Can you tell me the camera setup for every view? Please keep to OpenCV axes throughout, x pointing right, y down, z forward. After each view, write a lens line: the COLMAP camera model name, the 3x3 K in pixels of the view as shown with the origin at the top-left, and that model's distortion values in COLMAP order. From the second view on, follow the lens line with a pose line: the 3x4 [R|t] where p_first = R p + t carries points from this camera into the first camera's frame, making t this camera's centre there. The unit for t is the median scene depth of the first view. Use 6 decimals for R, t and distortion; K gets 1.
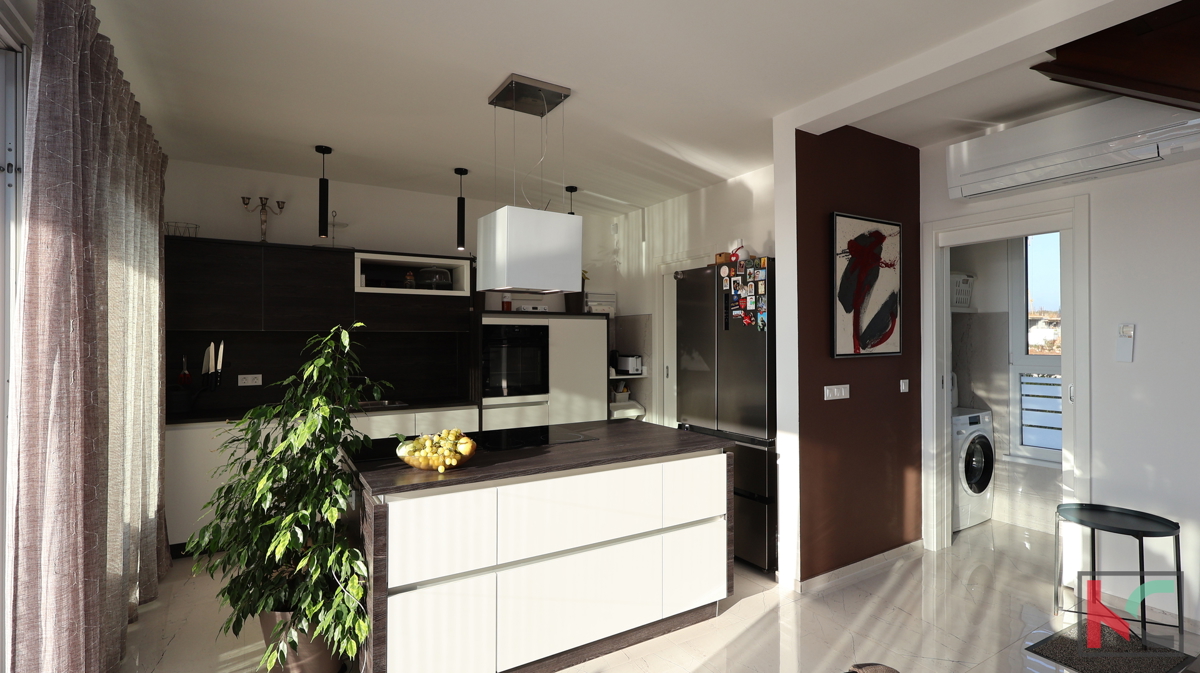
lens RADIAL K [[553.1, 0, 596.7], [0, 553.1, 337.9], [0, 0, 1]] dist [0.002711, 0.000030]
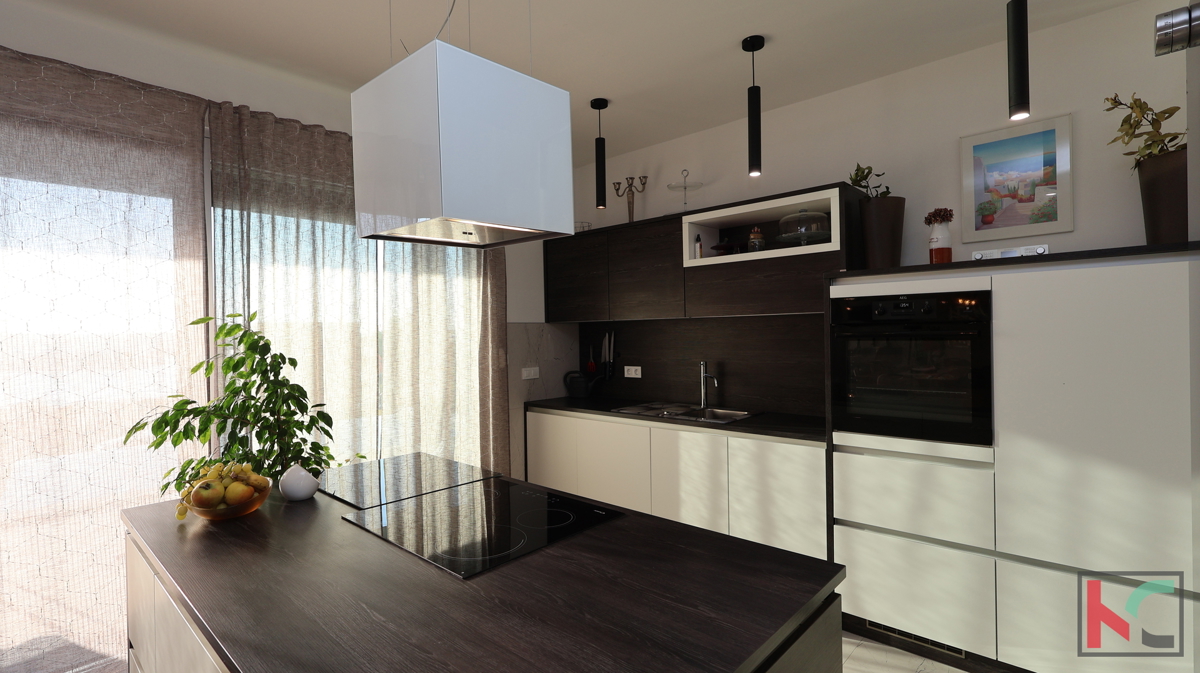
lens RADIAL K [[553.1, 0, 594.7], [0, 553.1, 333.1], [0, 0, 1]] dist [0.002711, 0.000030]
pose [[0.299256, -0.002316, -0.954170, 0.267506], [0.023850, 0.999703, 0.005053, 0.002450], [0.953875, -0.024269, 0.299222, 0.647138]]
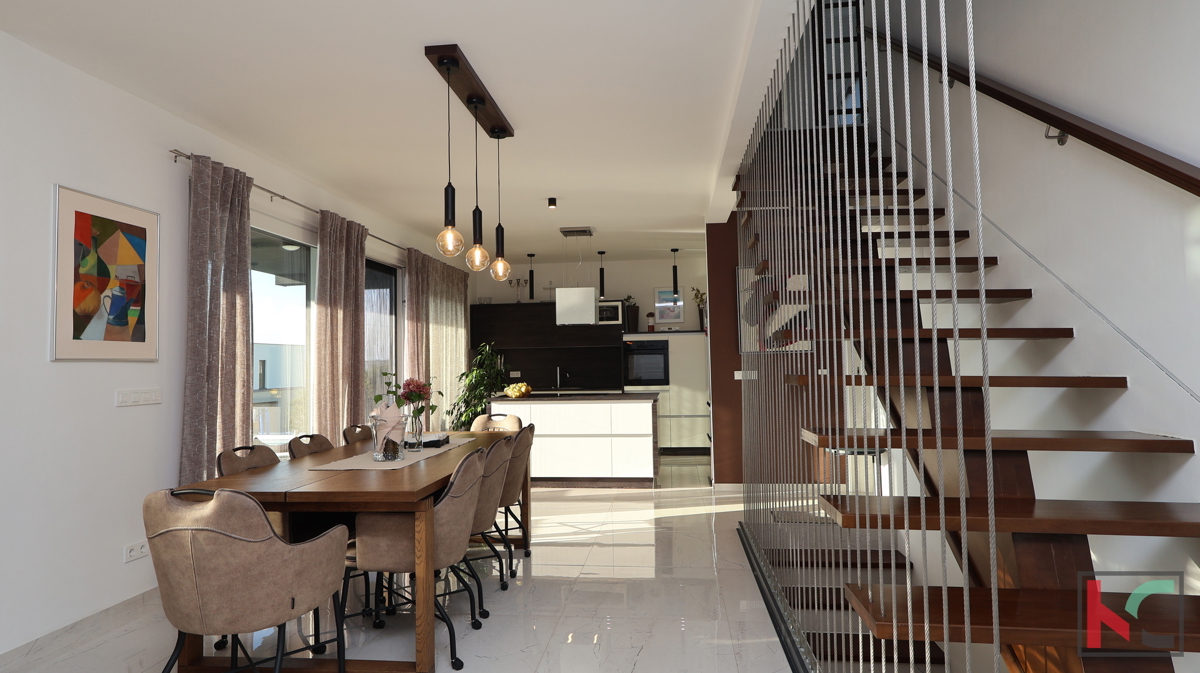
lens RADIAL K [[658.9, 0, 598.6], [0, 658.9, 336.4], [0, 0, 1]] dist [-0.001679, -0.000307]
pose [[0.796462, -0.040028, -0.603362, 0.965902], [0.020804, 0.999030, -0.038815, 0.038348], [0.604330, 0.018363, 0.796522, -0.628318]]
